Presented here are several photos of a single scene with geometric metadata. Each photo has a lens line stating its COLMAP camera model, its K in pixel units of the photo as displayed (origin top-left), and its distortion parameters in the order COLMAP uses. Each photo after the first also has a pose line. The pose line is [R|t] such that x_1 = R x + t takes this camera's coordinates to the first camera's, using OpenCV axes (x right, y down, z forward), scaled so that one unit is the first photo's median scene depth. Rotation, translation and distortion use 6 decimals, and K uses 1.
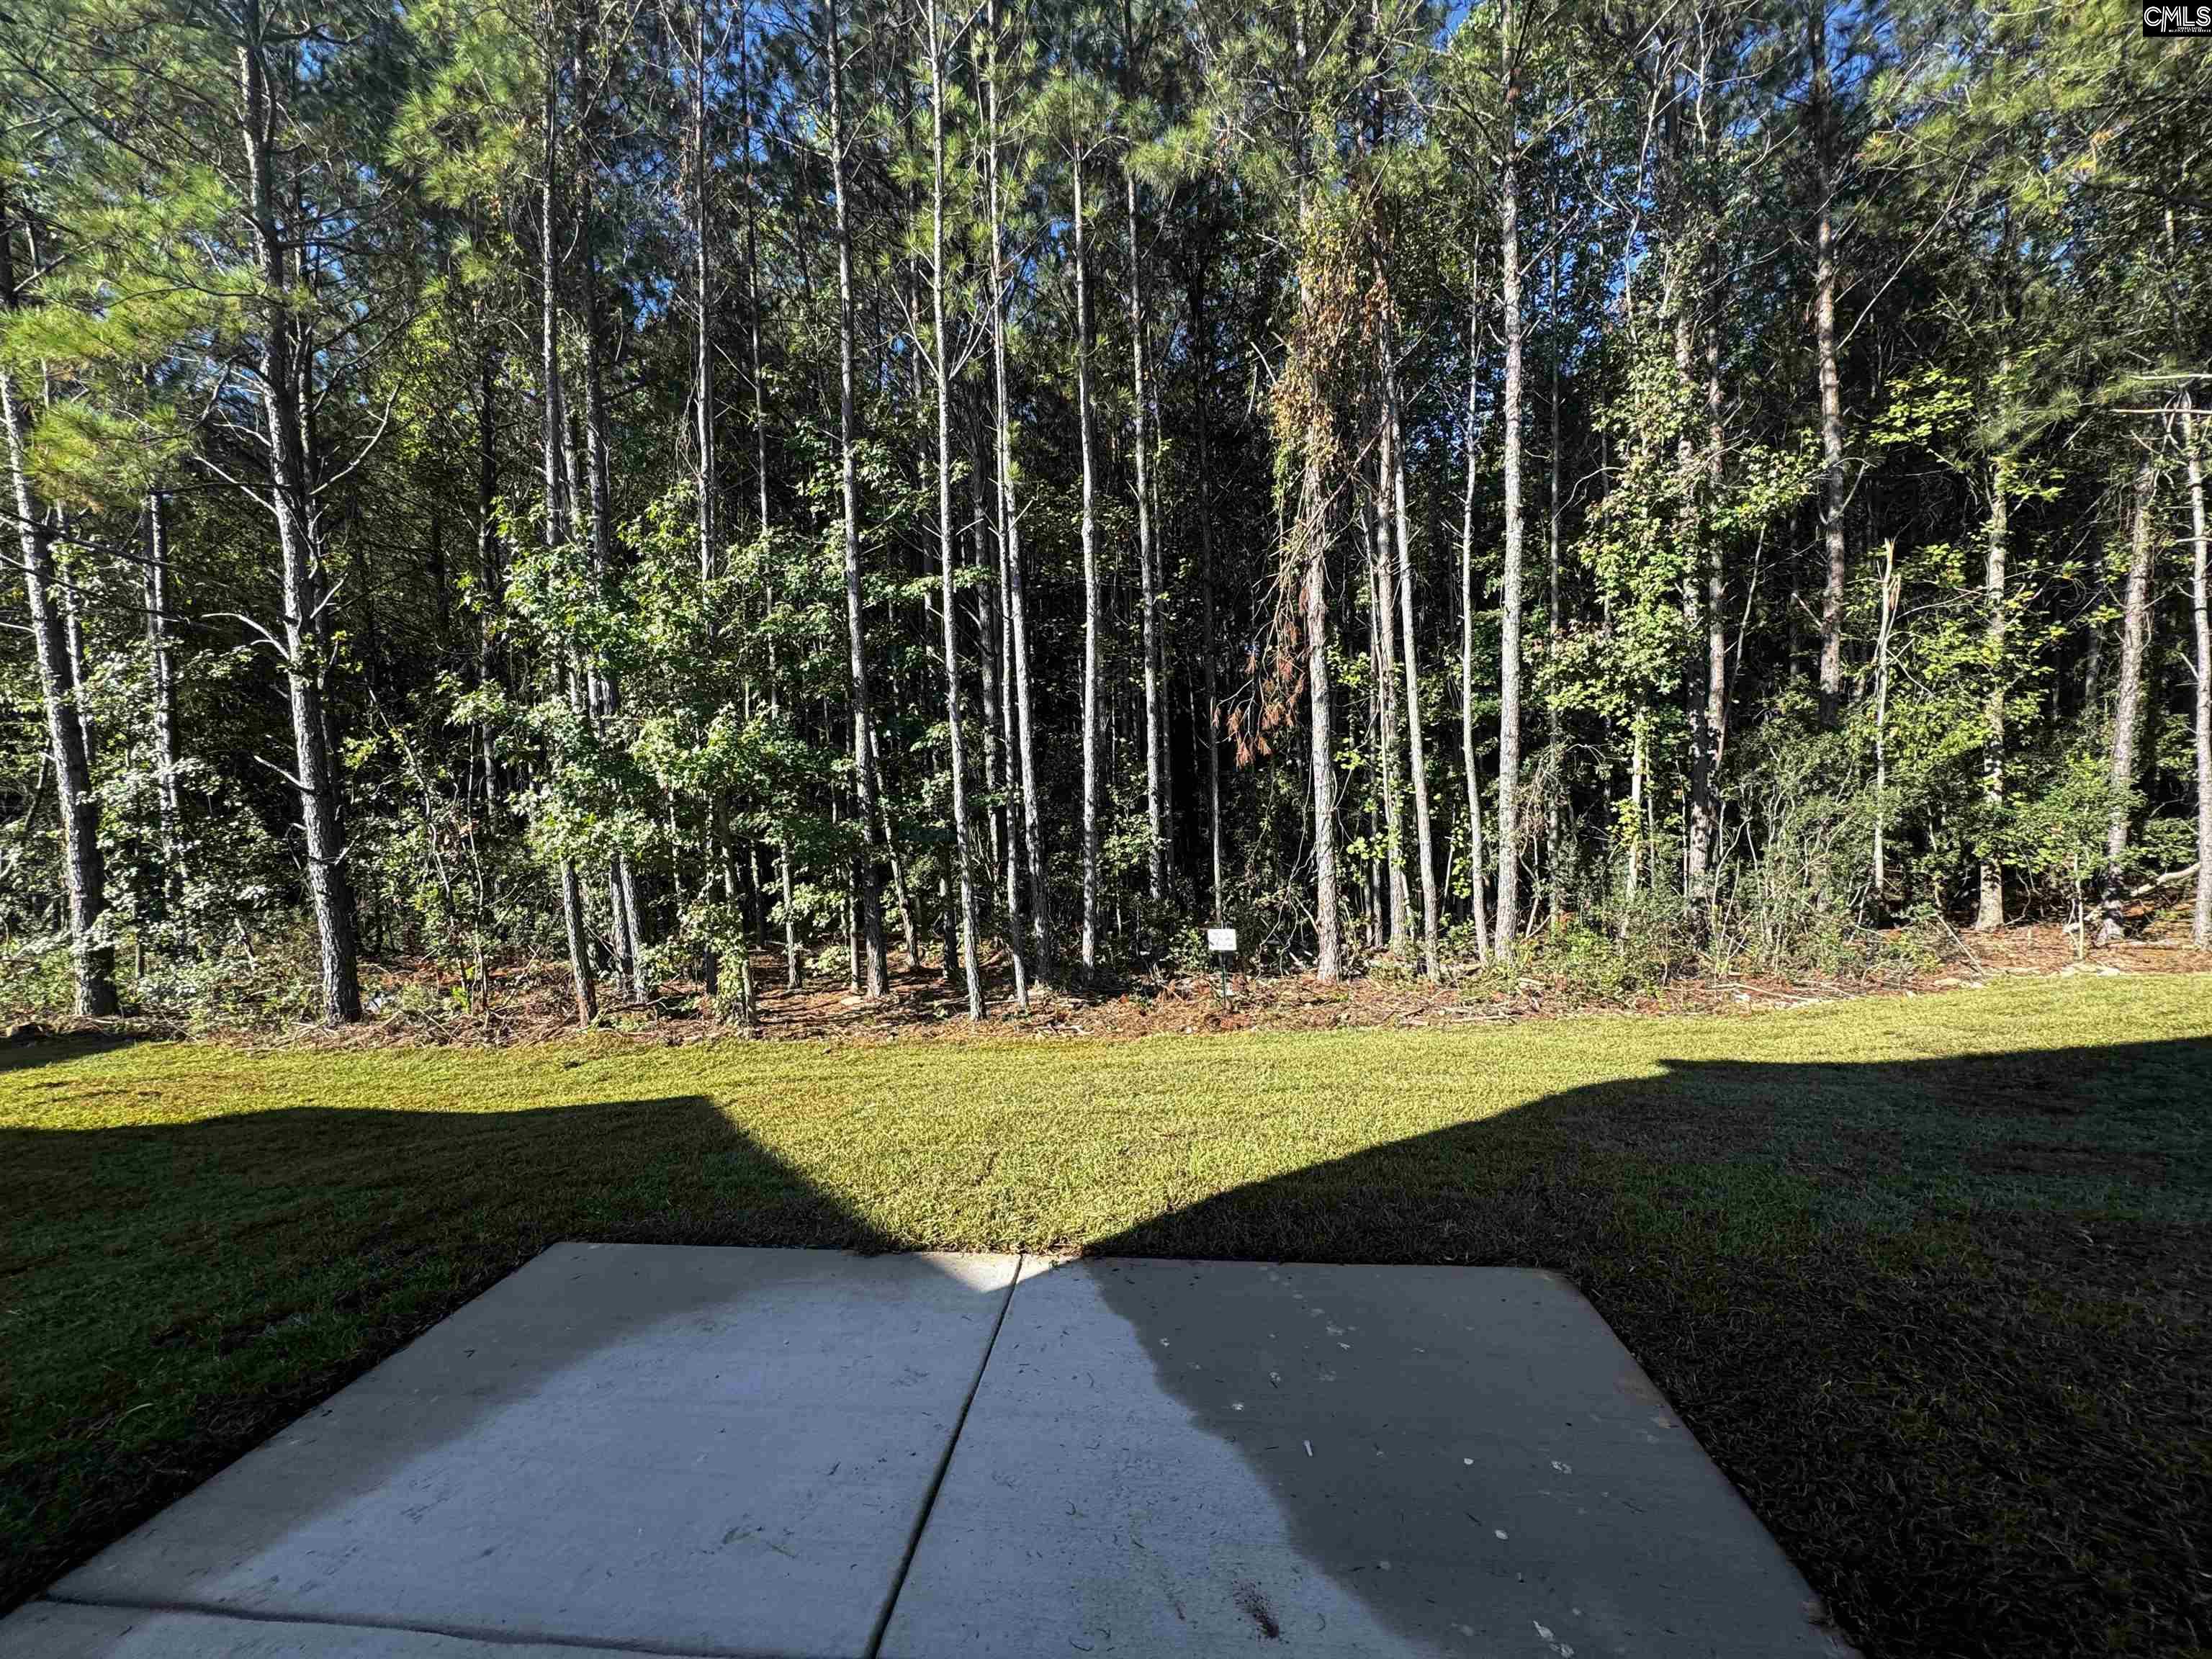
lens RADIAL K [[892.6, 0, 1105.4], [0, 892.6, 837.0], [0, 0, 1]] dist [-0.002975, 0.000537]
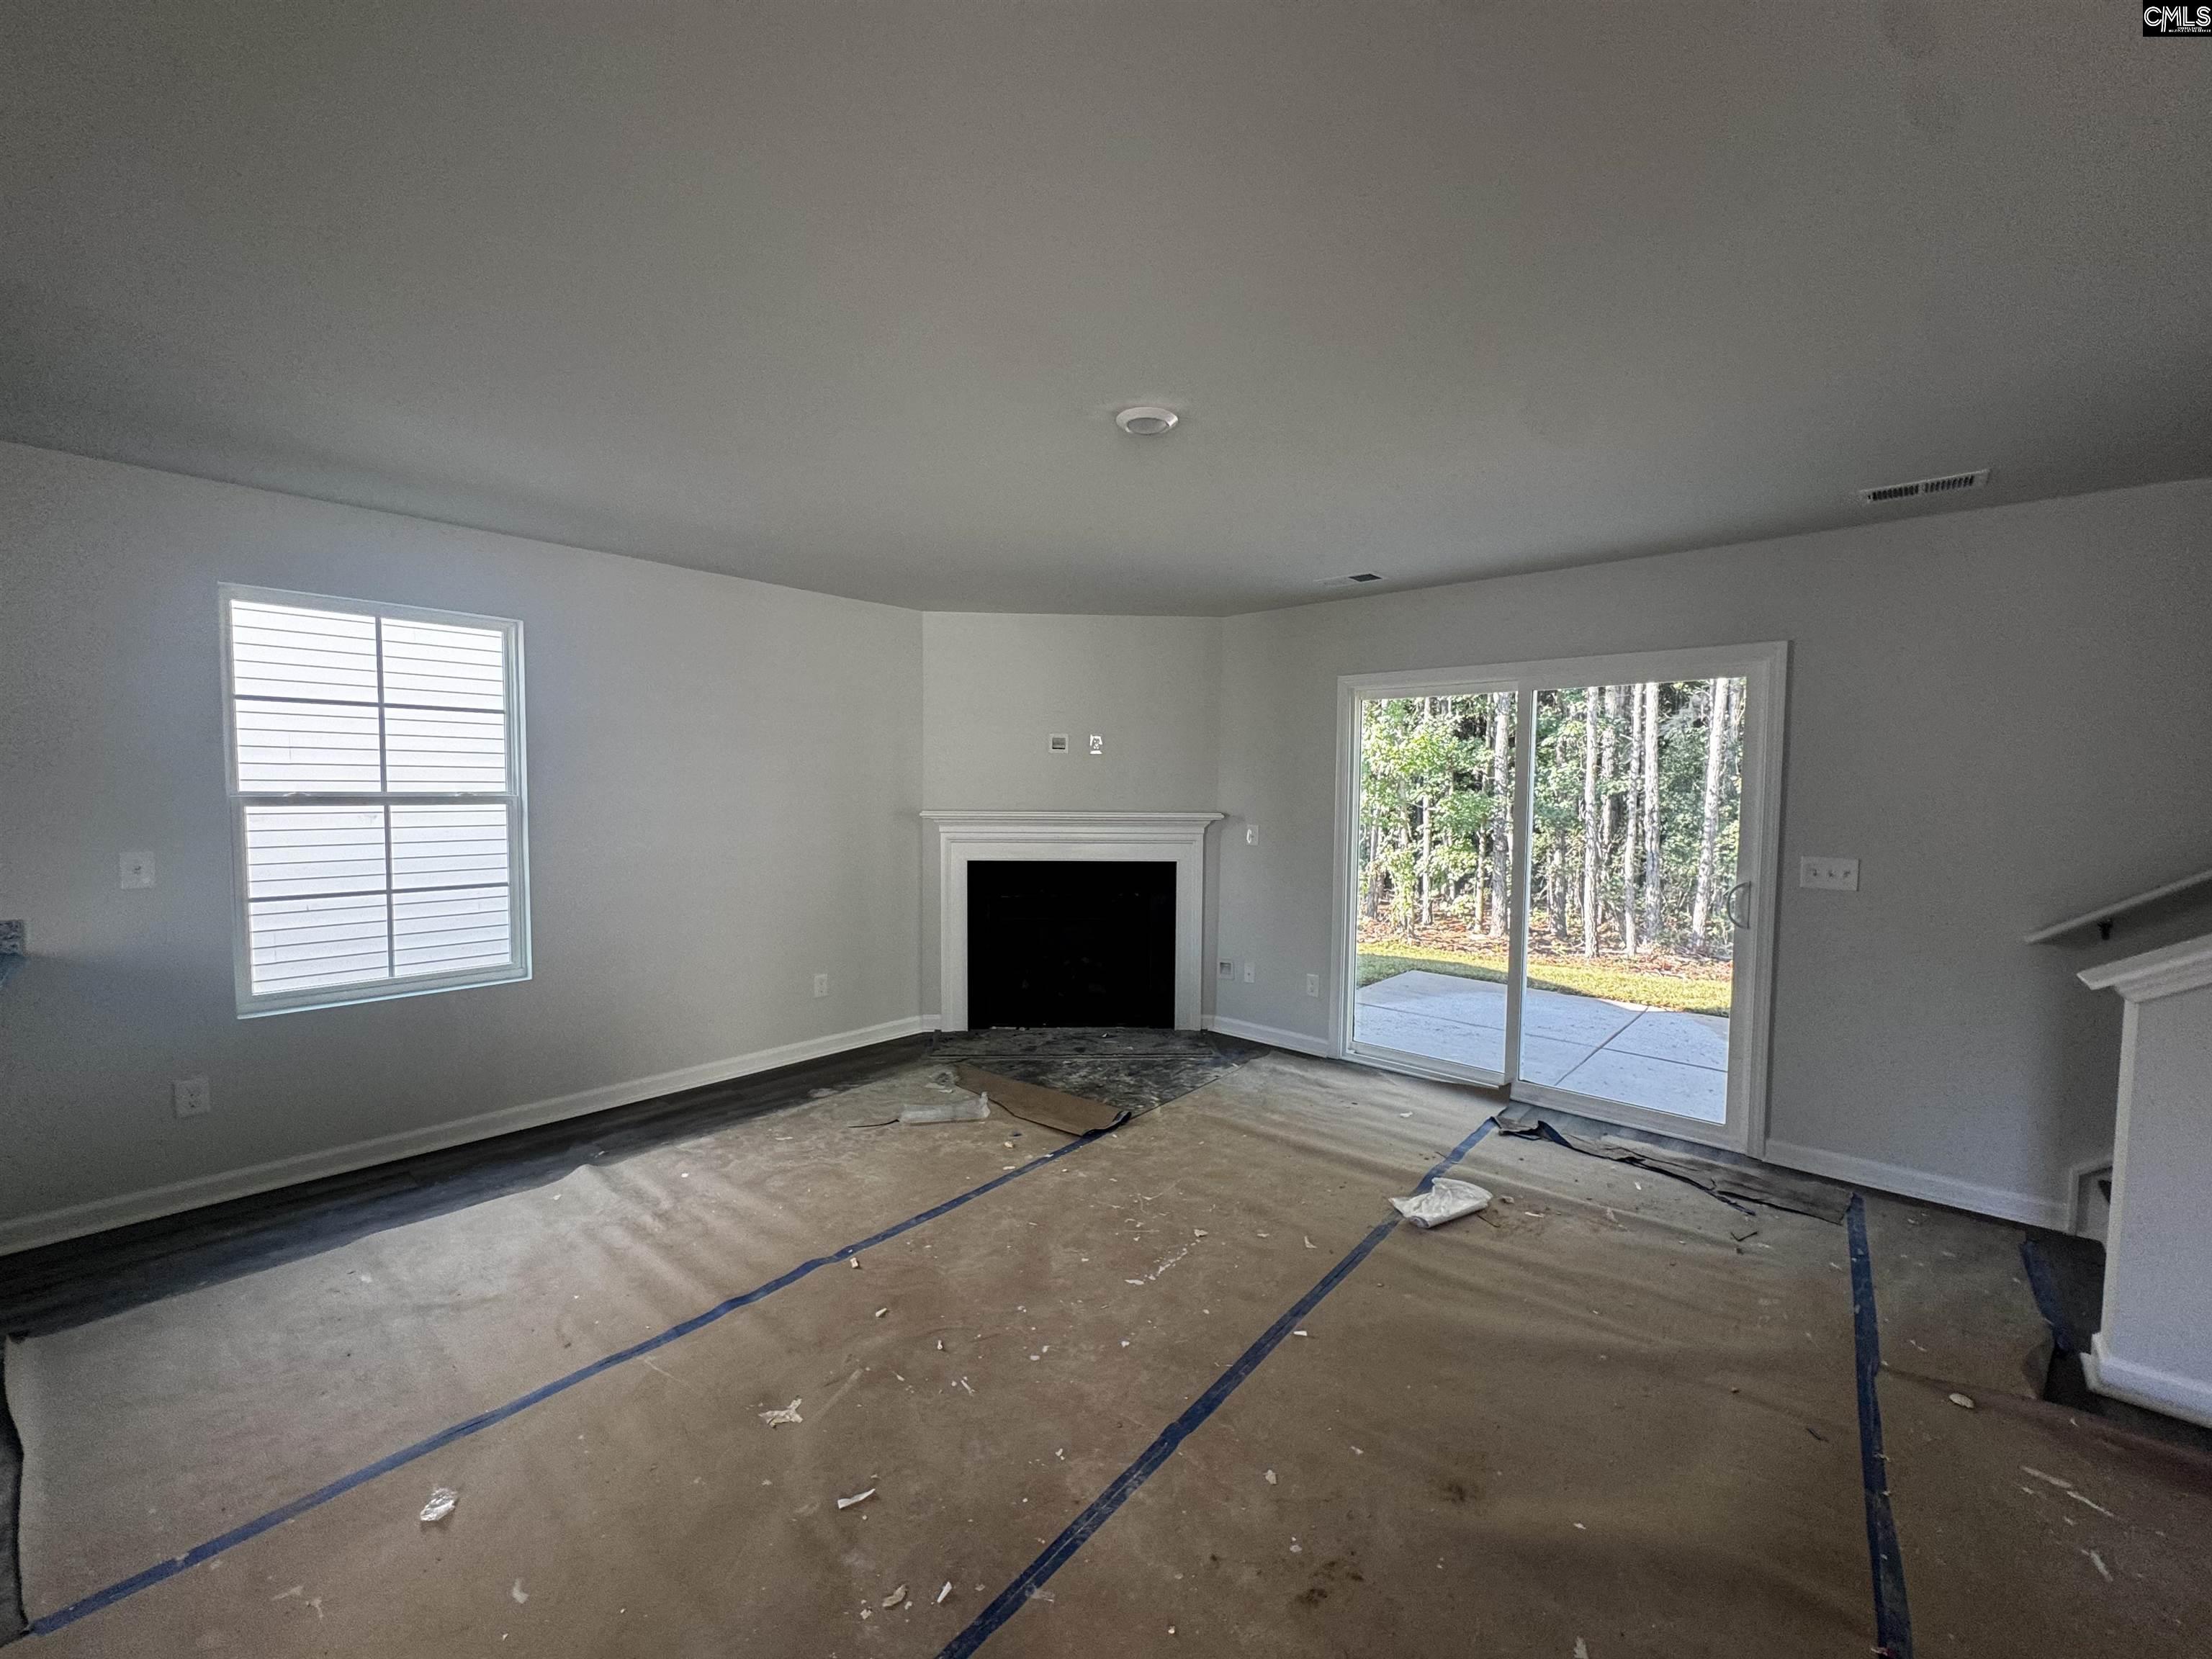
lens RADIAL K [[892.6, 0, 1103.8], [0, 892.6, 828.7], [0, 0, 1]] dist [-0.002975, 0.000537]
pose [[0.811319, 0.069062, -0.580510, 0.016272], [-0.063079, 0.997542, 0.030517, 0.021703], [0.581190, 0.011859, 0.813681, -0.376420]]
